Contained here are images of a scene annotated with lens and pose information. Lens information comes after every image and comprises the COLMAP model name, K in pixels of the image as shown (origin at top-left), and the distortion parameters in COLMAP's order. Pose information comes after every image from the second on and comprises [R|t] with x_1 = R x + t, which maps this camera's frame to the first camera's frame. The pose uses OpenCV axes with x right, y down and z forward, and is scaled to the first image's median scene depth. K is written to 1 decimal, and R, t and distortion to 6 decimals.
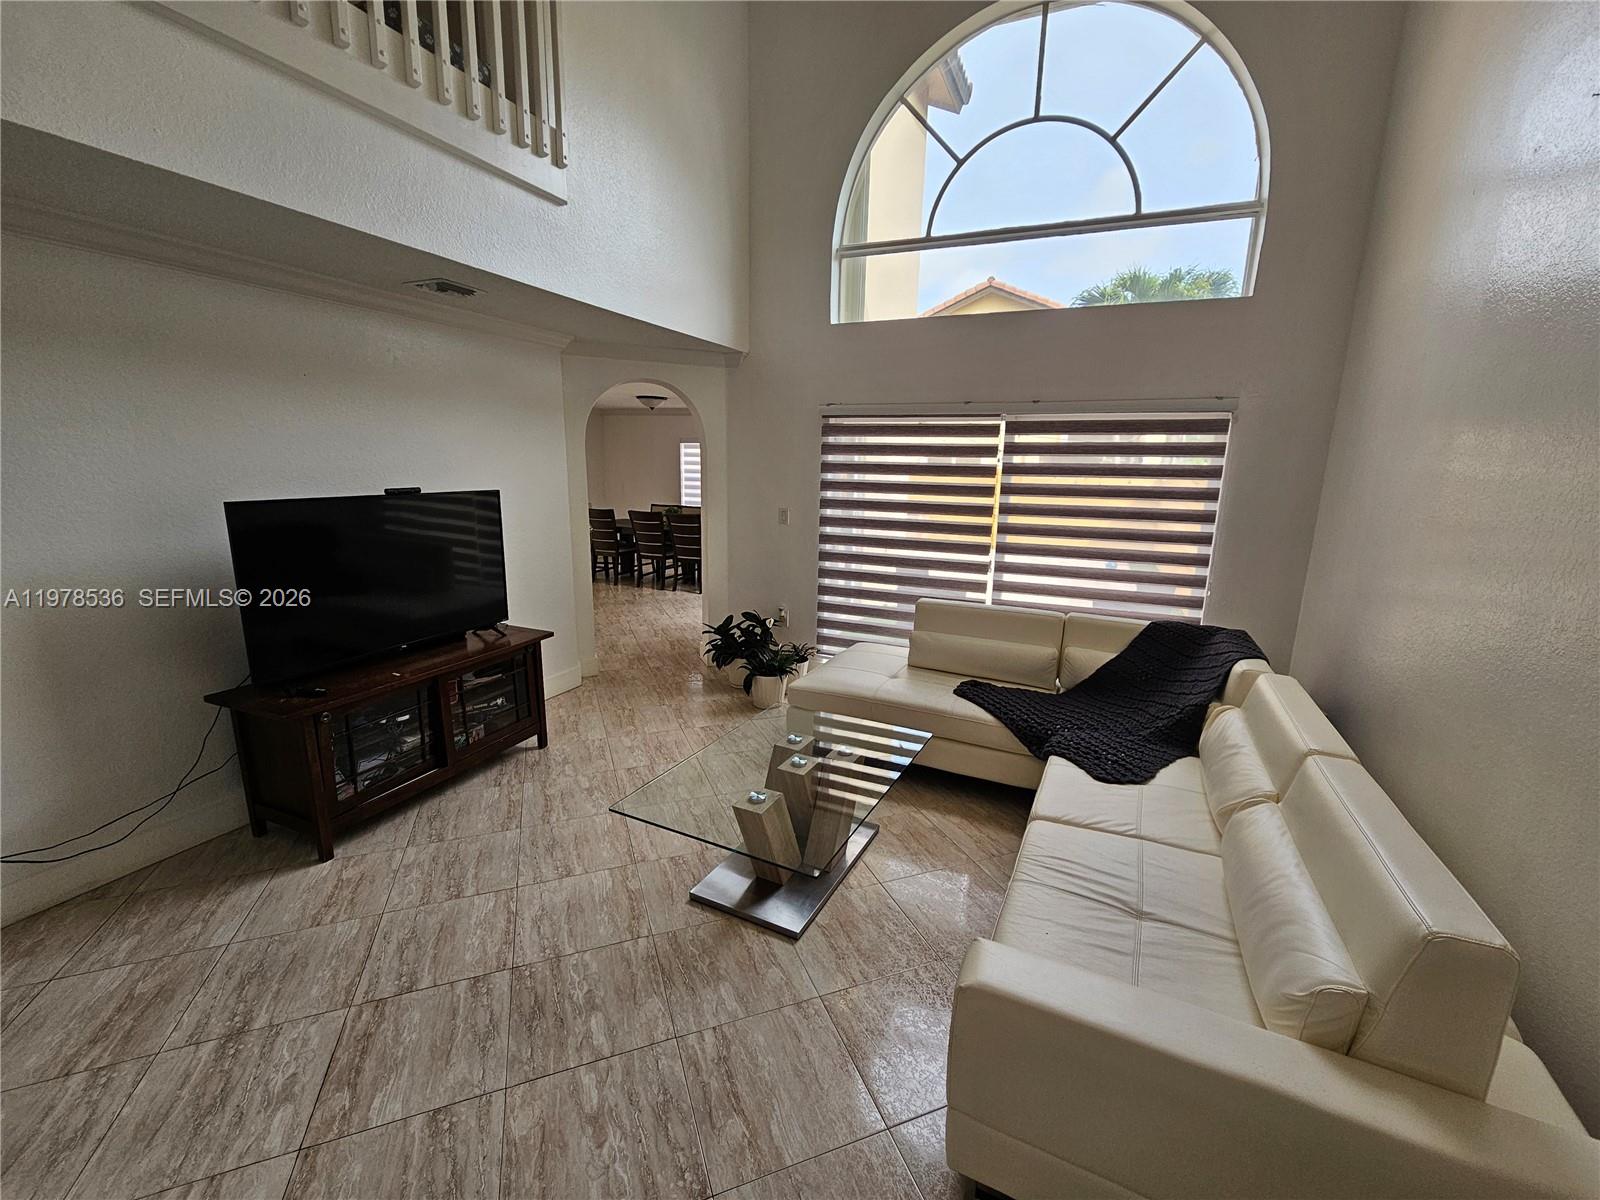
lens RADIAL K [[655.9, 0, 807.3], [0, 655.9, 603.3], [0, 0, 1]] dist [0.000302, 0.000287]
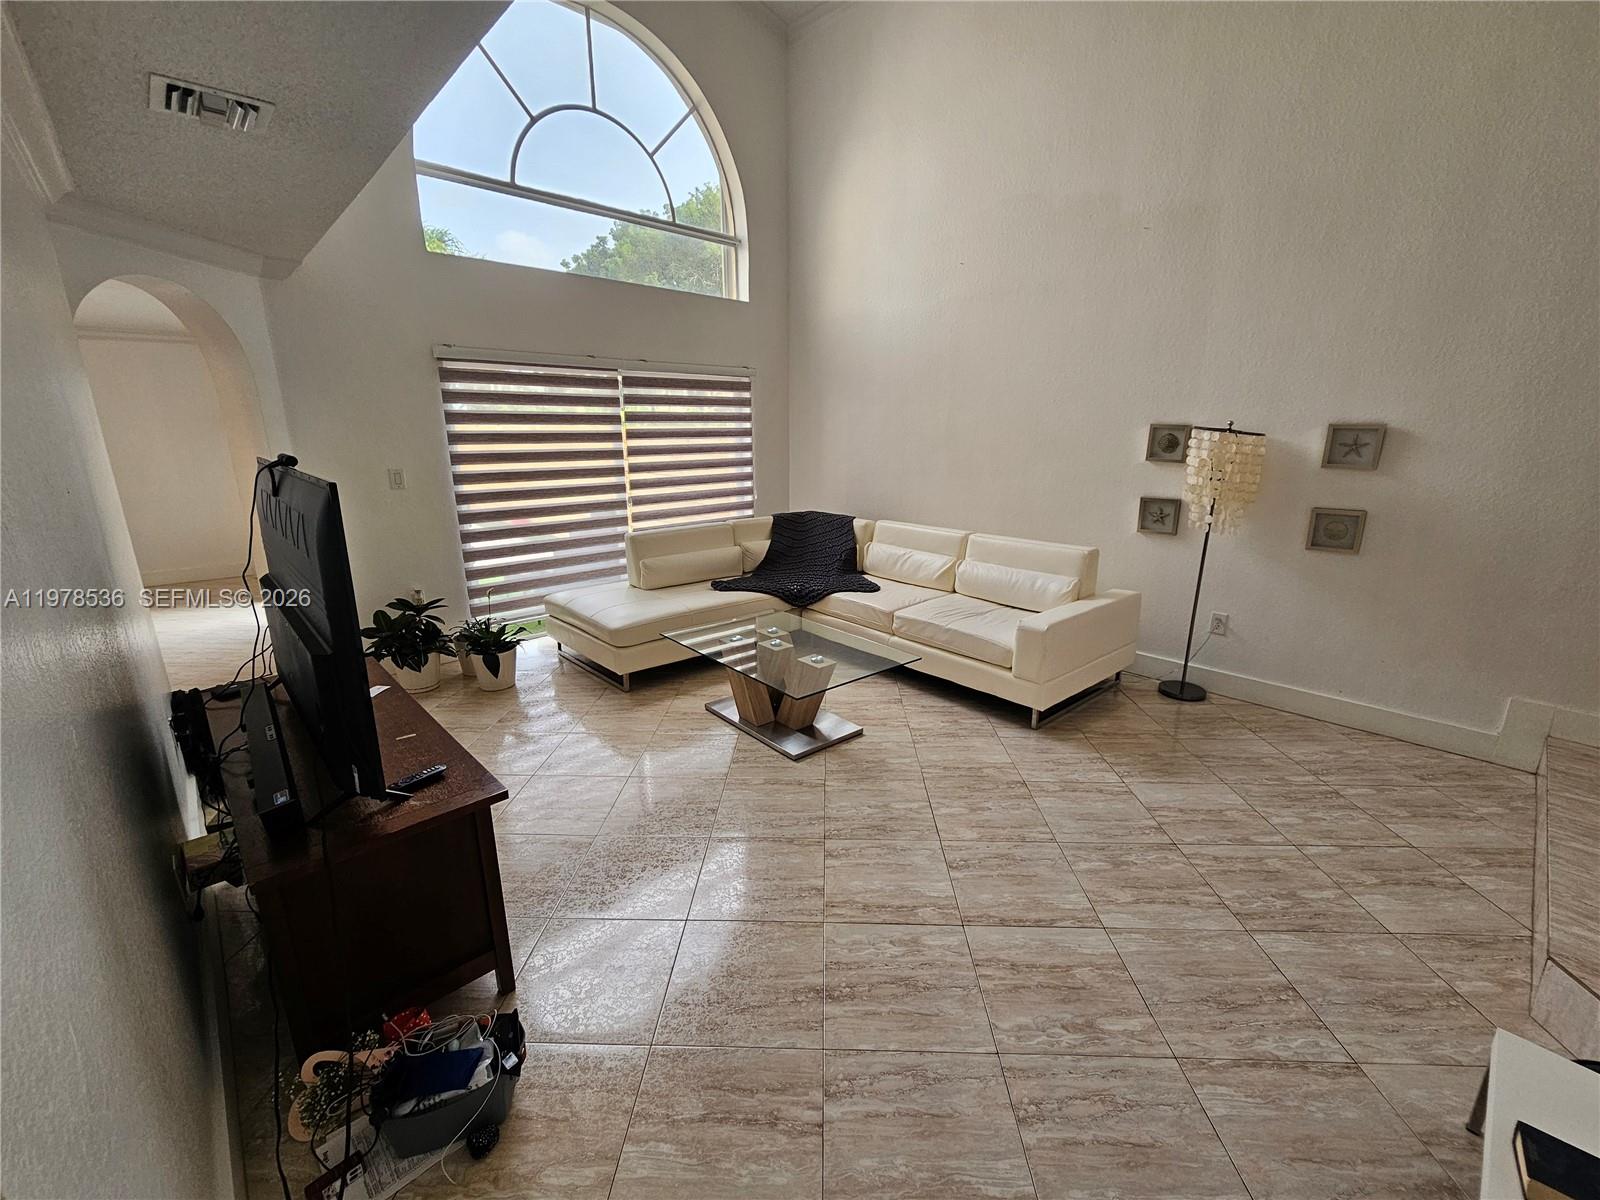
lens RADIAL K [[655.9, 0, 802.8], [0, 655.9, 599.5], [0, 0, 1]] dist [0.000302, 0.000287]
pose [[0.399118, -0.256322, 0.880343, -0.728748], [0.196437, 0.961741, 0.190964, -0.053723], [-0.895610, 0.096715, 0.434199, 0.242413]]
